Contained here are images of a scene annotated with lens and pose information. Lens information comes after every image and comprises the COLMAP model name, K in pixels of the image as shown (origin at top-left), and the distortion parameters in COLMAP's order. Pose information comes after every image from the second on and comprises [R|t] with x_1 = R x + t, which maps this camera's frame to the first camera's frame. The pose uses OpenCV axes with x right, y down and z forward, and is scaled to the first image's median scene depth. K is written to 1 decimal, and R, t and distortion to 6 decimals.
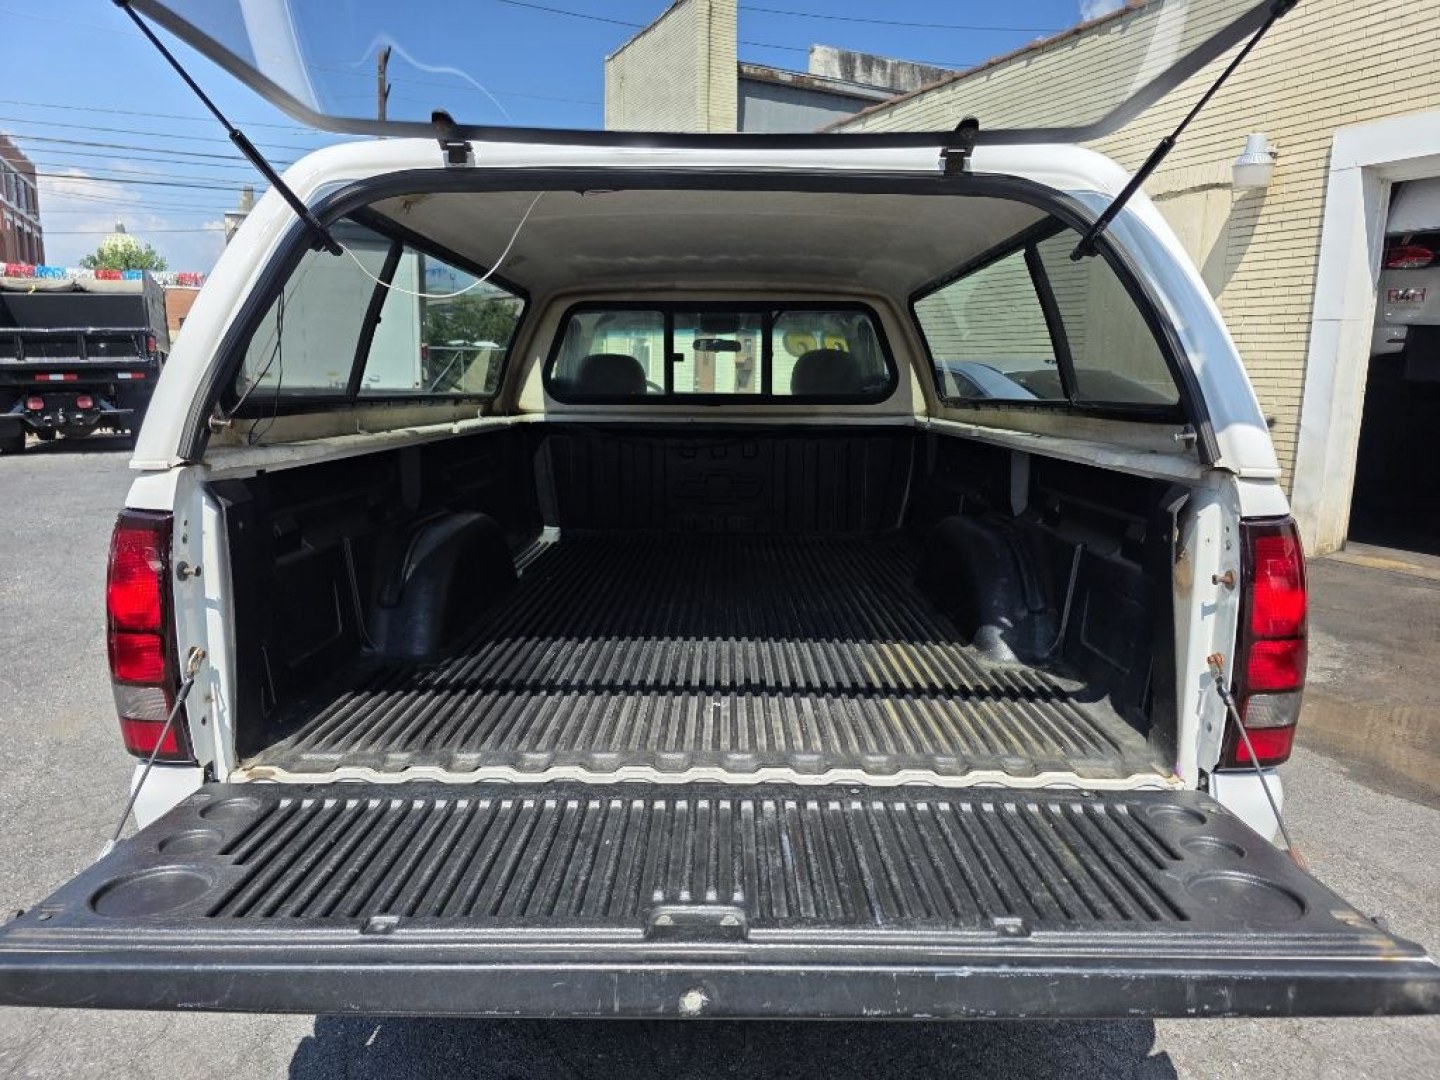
lens RADIAL K [[975.3, 0, 716.8], [0, 975.3, 540.5], [0, 0, 1]] dist [0.054878, -0.040083]
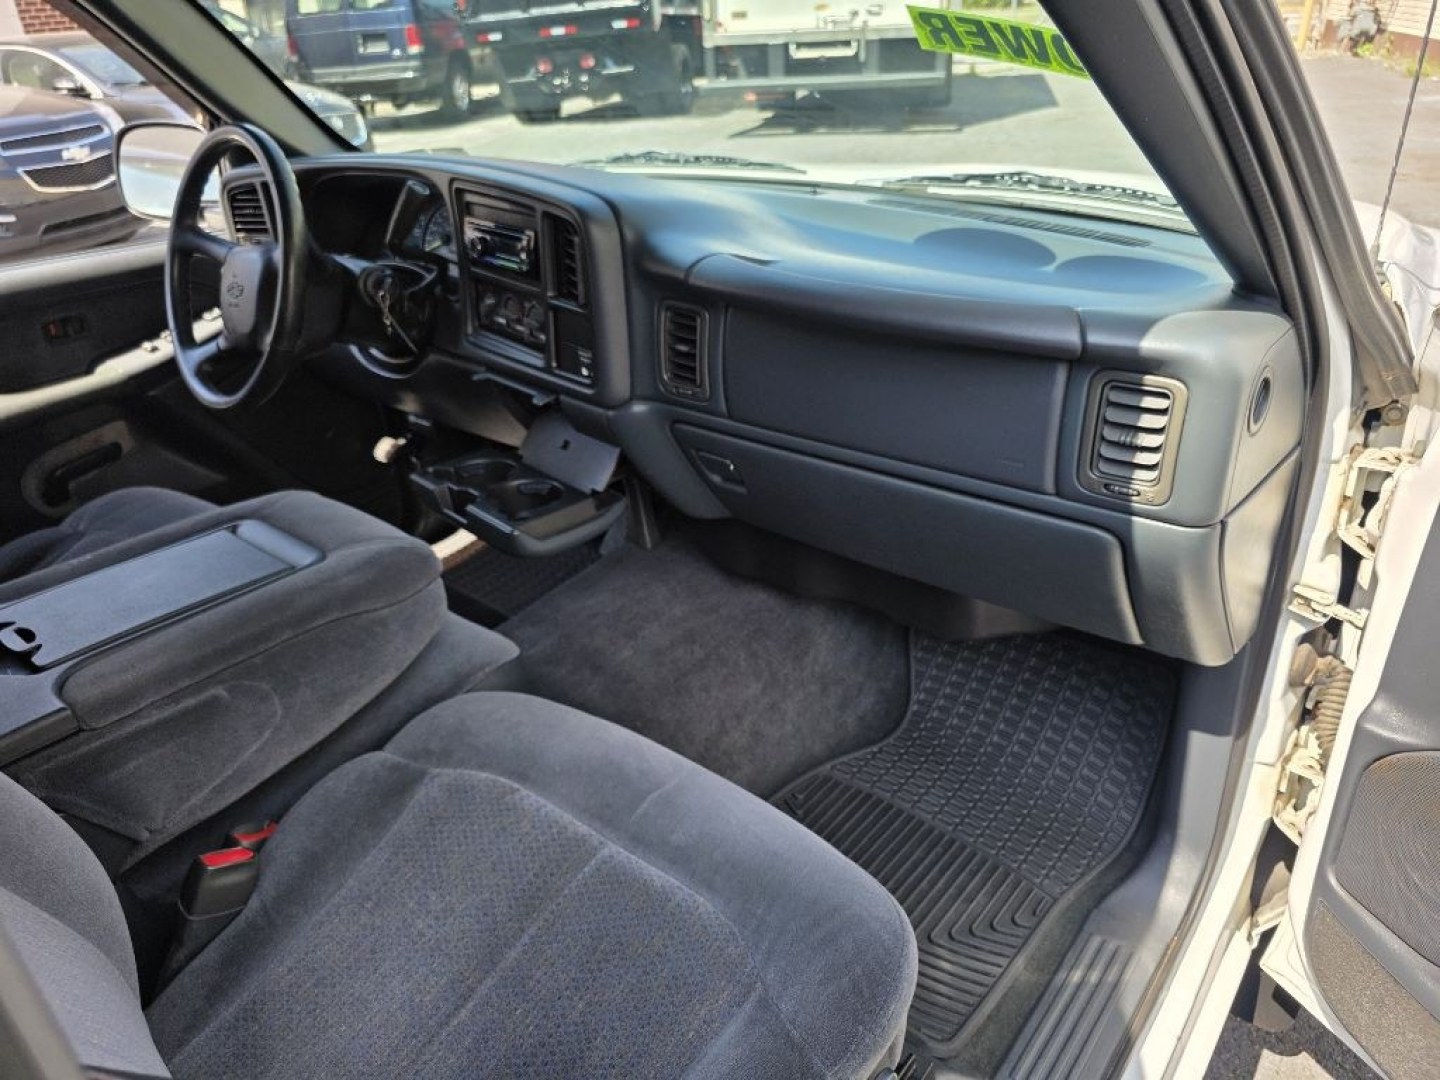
lens RADIAL K [[975.3, 0, 720.5], [0, 975.3, 535.9], [0, 0, 1]] dist [0.054878, -0.040083]
pose [[0.766276, 0.258221, -0.588340, 0.156707], [-0.041620, 0.933712, 0.355597, -0.122684], [0.641163, -0.247998, 0.726228, 0.658652]]
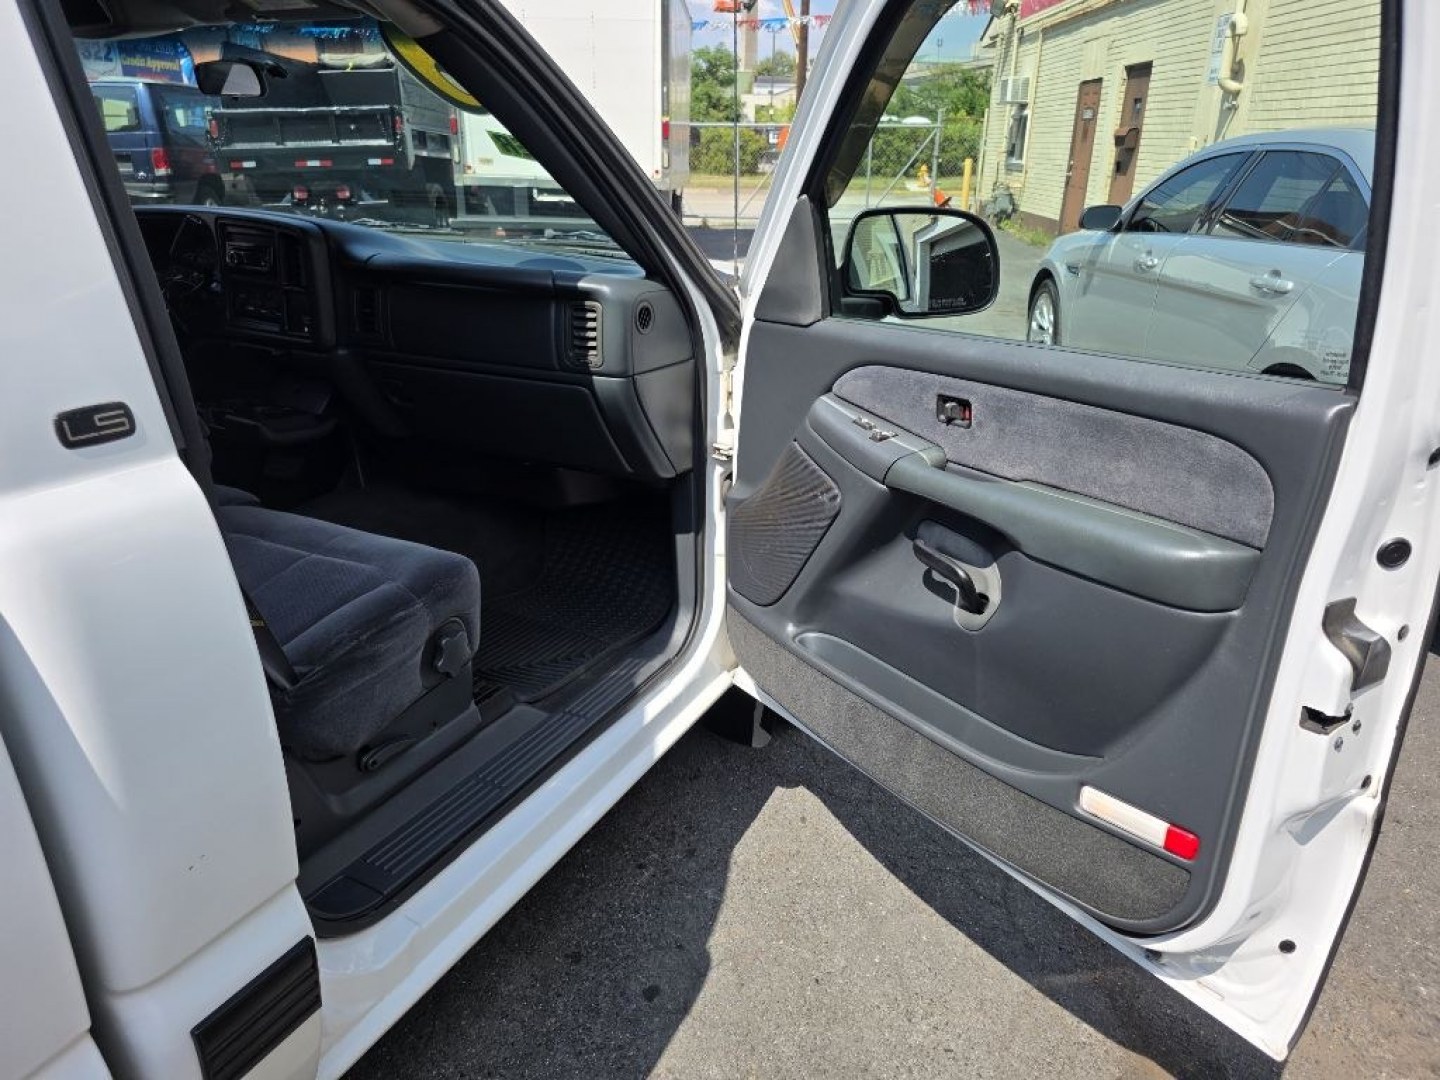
lens RADIAL K [[975.3, 0, 720.6], [0, 975.3, 536.0], [0, 0, 1]] dist [0.054878, -0.040083]
pose [[0.888525, 0.162417, -0.429120, 0.270219], [-0.073763, 0.973651, 0.215783, -0.098459], [0.452860, -0.160075, 0.877094, 0.568758]]
